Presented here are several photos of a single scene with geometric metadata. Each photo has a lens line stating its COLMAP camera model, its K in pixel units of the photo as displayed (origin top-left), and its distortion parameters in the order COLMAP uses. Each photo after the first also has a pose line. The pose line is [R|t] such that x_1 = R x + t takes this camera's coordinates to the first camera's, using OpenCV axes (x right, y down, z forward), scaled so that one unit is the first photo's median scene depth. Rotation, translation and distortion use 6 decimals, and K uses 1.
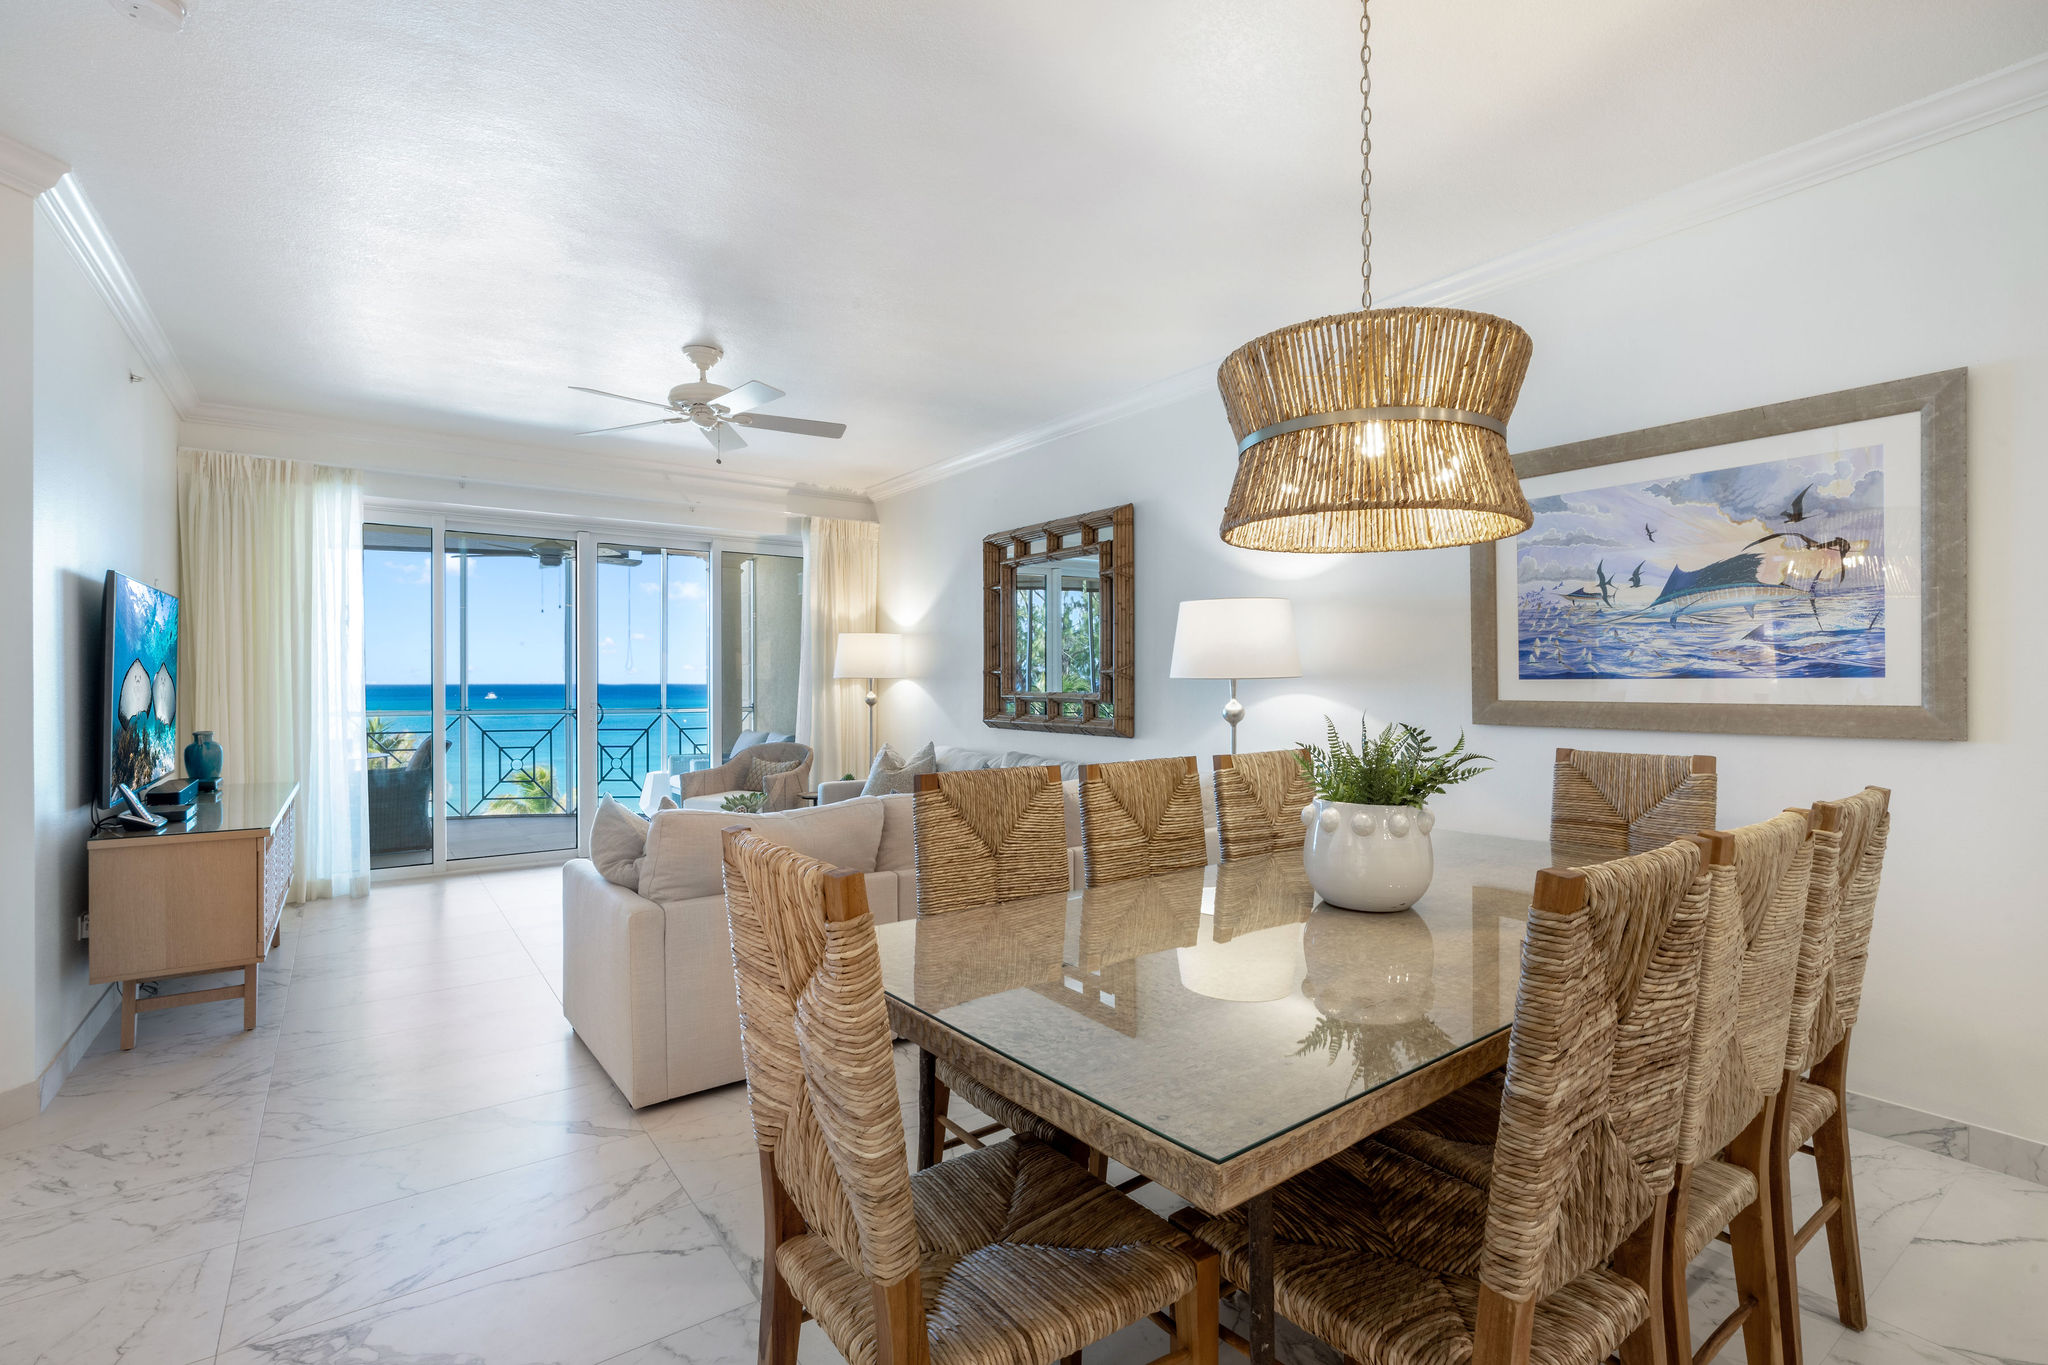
lens RADIAL K [[953.6, 0, 1016.4], [0, 953.6, 685.8], [0, 0, 1]] dist [-0.000722, 0.000190]
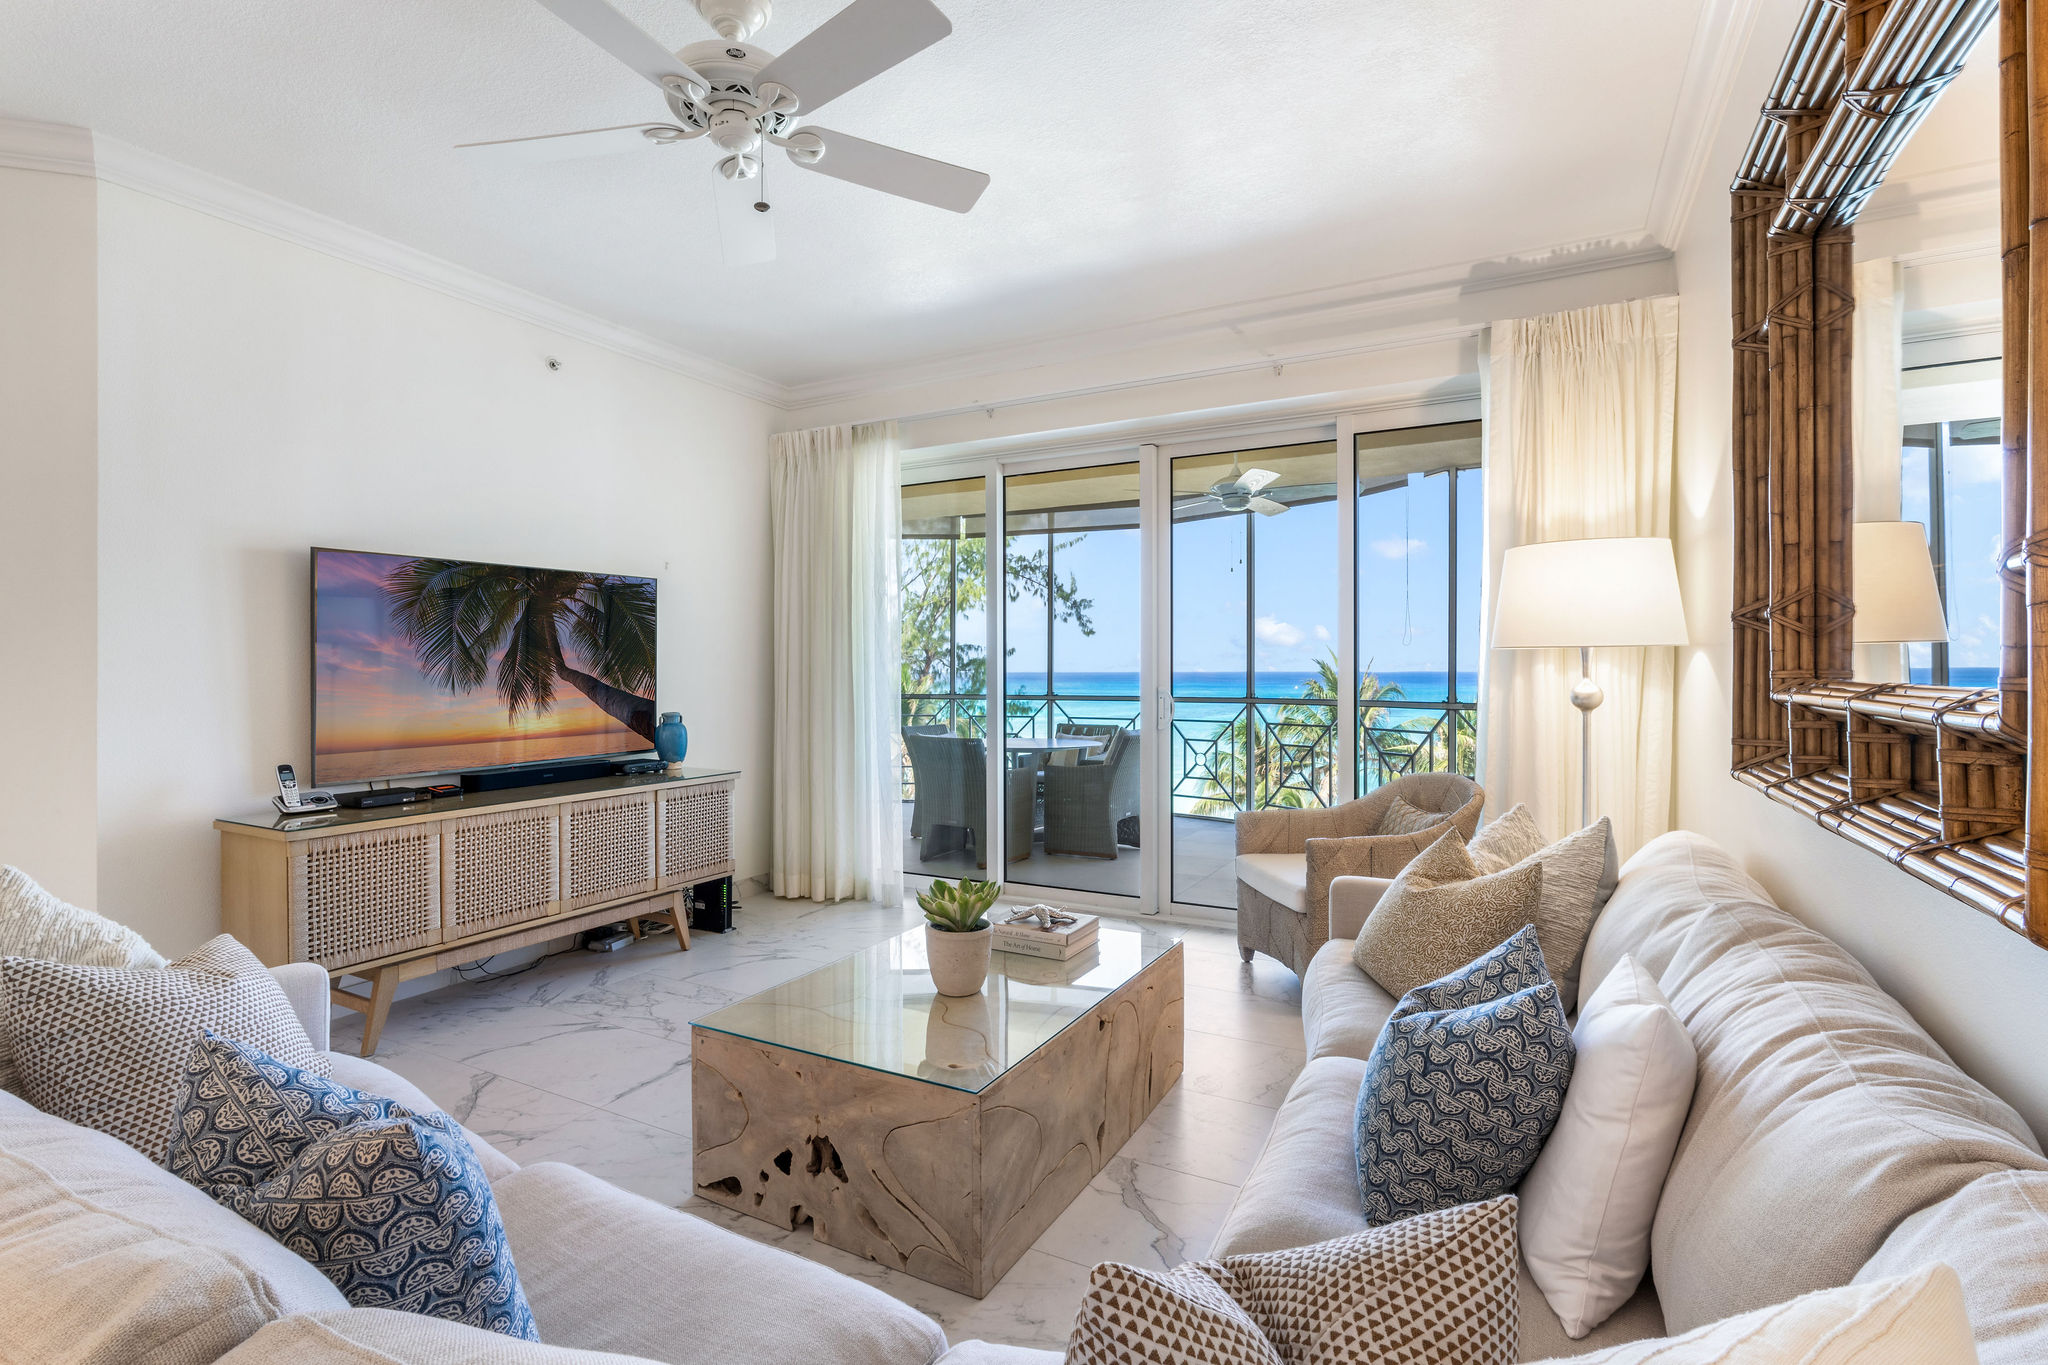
lens RADIAL K [[947.6, 0, 1017.8], [0, 947.6, 673.1], [0, 0, 1]] dist [-0.004607, 0.001524]
pose [[0.441397, 0.001186, -0.897311, 0.141352], [-0.001860, 0.999998, 0.000407, 0.004412], [0.897310, 0.001490, 0.441398, 0.685196]]
